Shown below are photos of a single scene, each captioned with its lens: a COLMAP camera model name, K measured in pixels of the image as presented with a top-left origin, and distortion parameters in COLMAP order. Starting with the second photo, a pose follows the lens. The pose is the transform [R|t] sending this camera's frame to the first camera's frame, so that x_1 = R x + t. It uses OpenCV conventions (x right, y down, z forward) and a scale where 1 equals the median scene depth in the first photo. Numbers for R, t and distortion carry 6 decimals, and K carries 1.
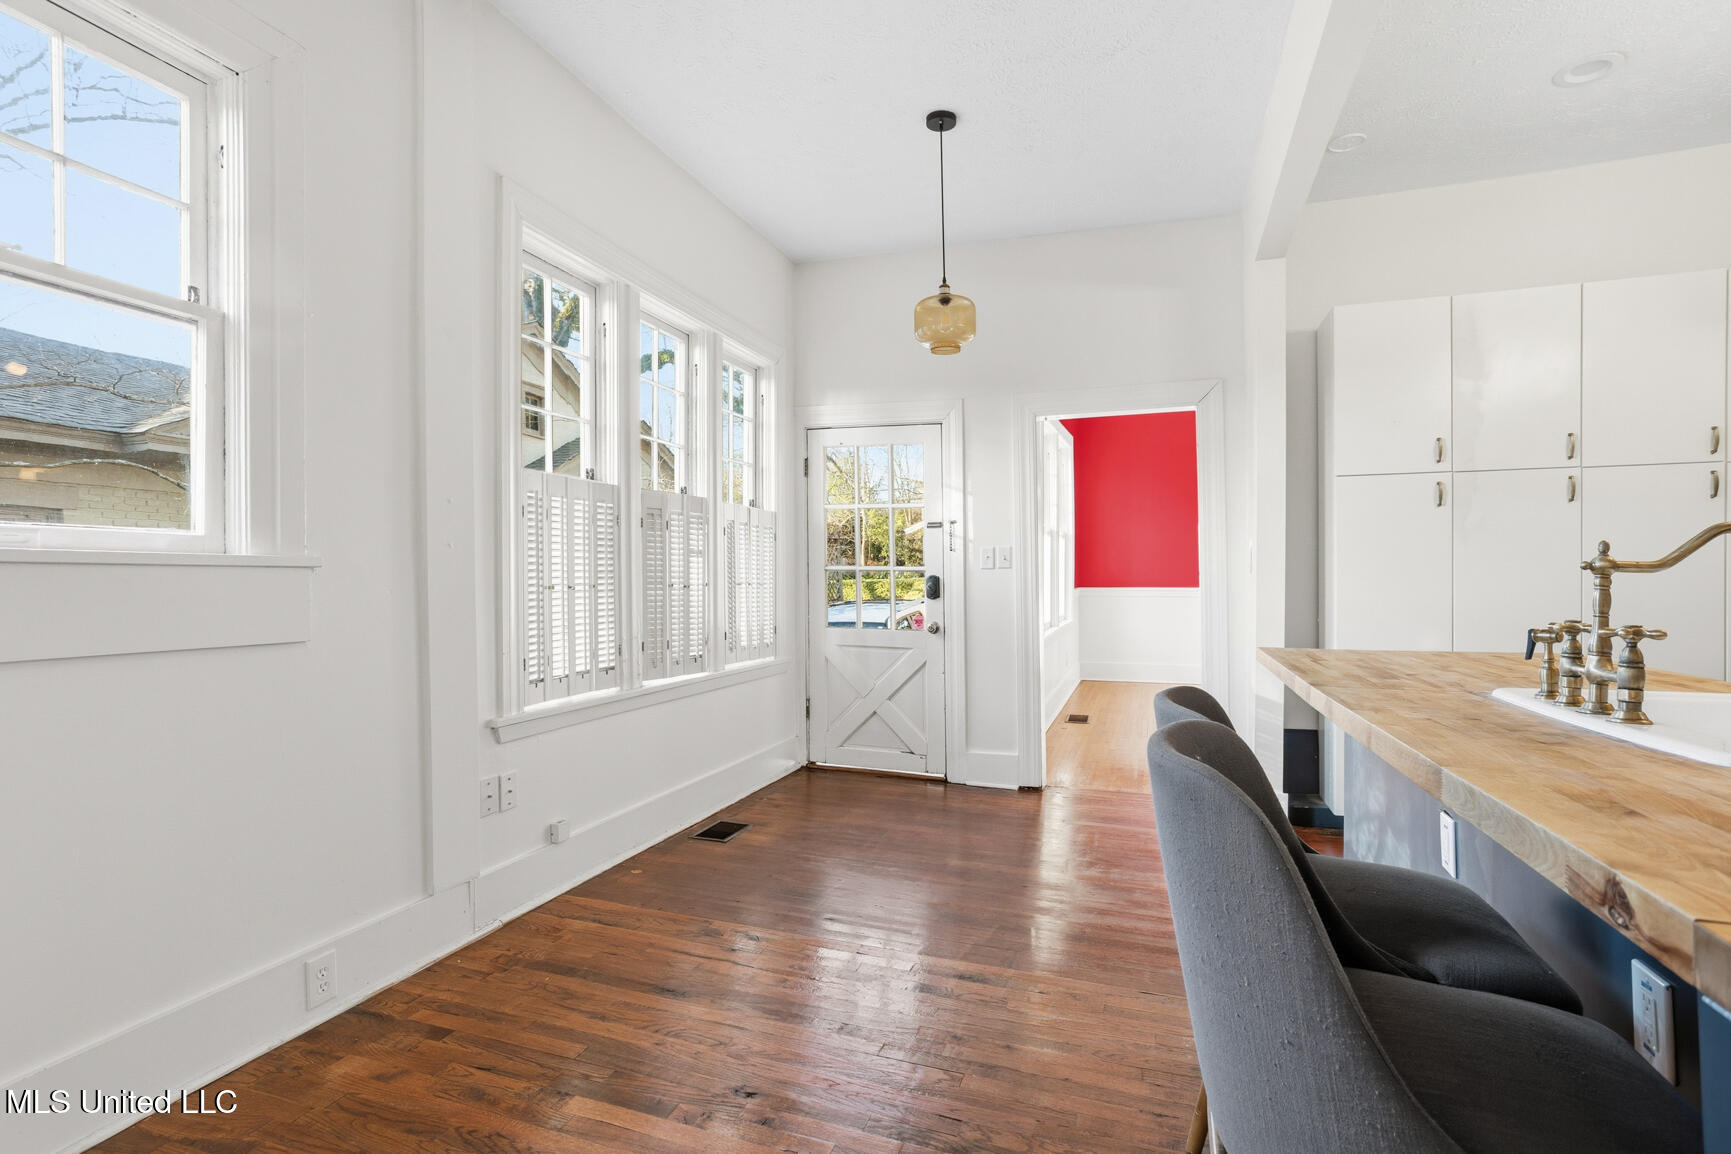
lens RADIAL K [[864.3, 0, 860.2], [0, 864.3, 582.9], [0, 0, 1]] dist [-0.041981, 0.042686]
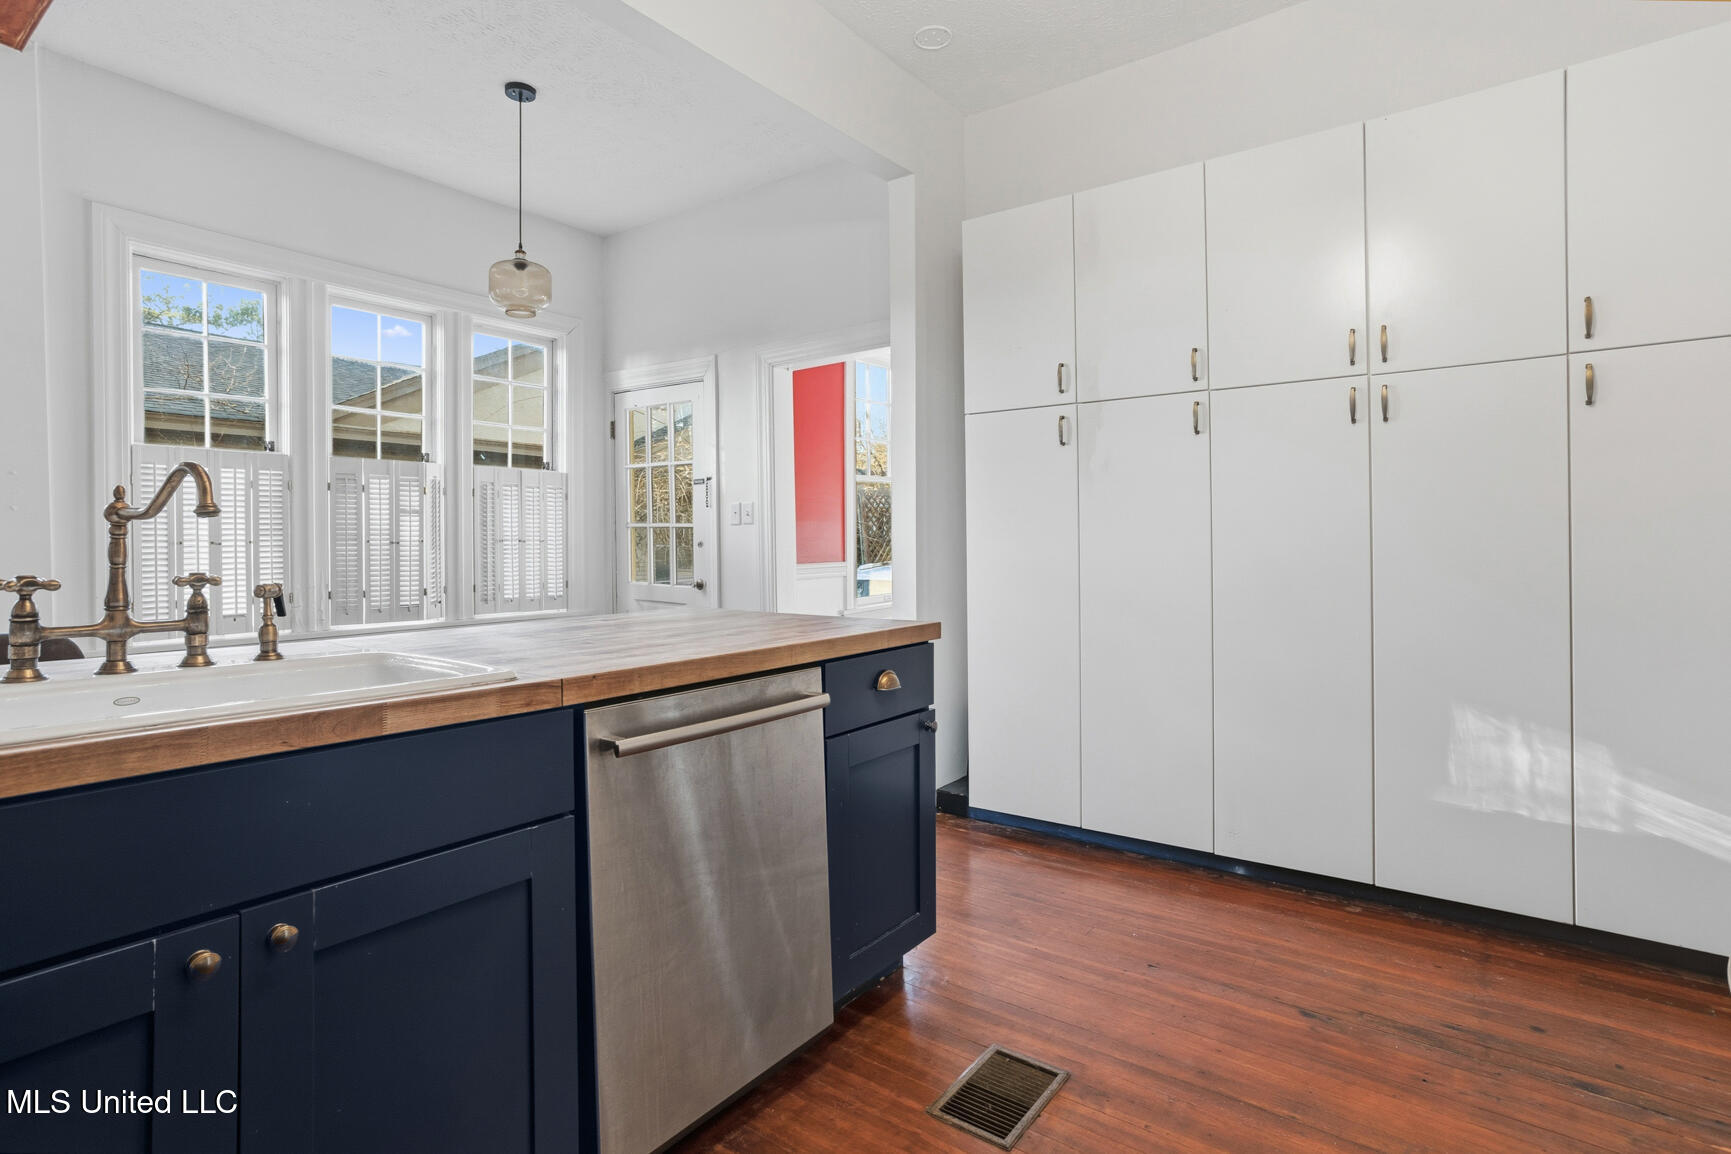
lens RADIAL K [[856.2, 0, 867.2], [0, 856.2, 536.7], [0, 0, 1]] dist [0.000430, 0.000727]
pose [[0.951949, -0.005238, -0.306212, 0.753771], [0.003503, 0.999975, -0.006217, 0.005758], [0.306237, 0.004846, 0.951943, 0.136930]]
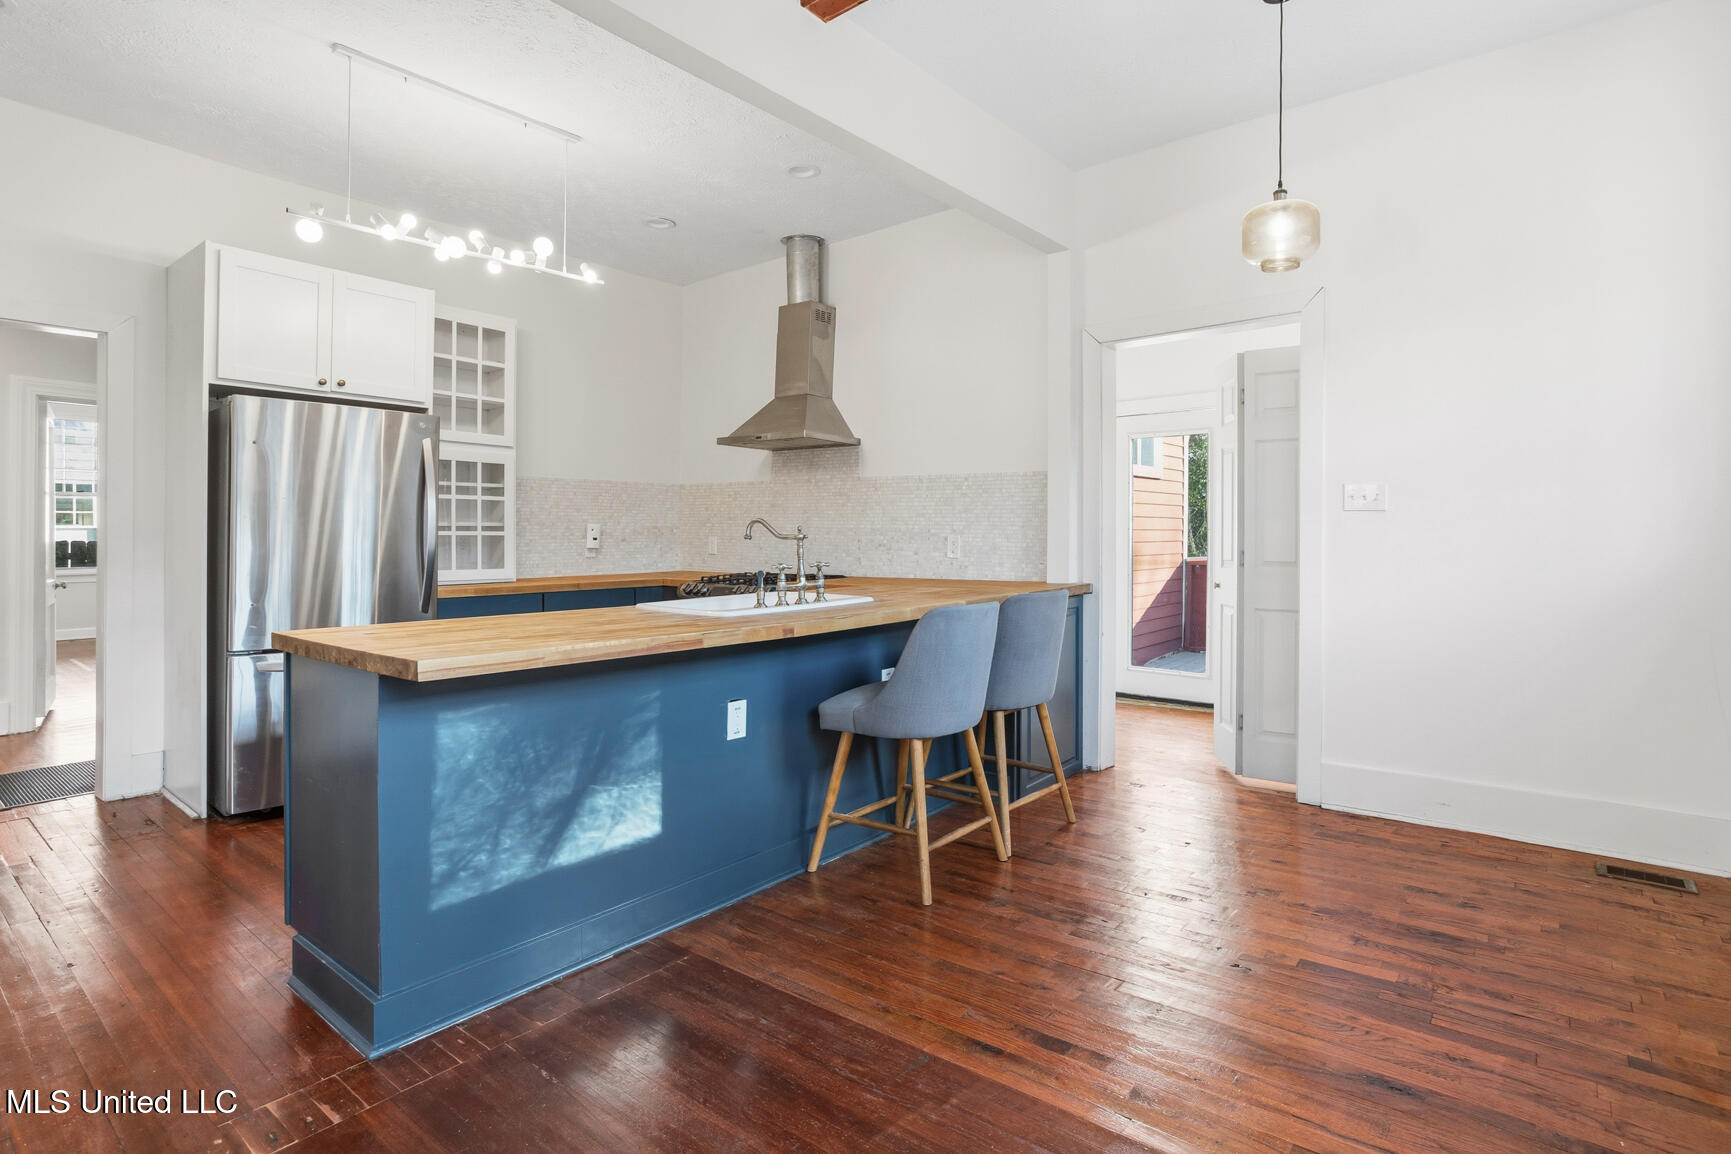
lens RADIAL K [[856.2, 0, 867.2], [0, 856.2, 536.7], [0, 0, 1]] dist [0.000430, 0.000727]
pose [[-0.933965, -0.002474, 0.357356, -0.033979], [-0.000542, 0.999985, 0.005507, -0.013097], [-0.357364, 0.004950, -0.933952, 1.184218]]
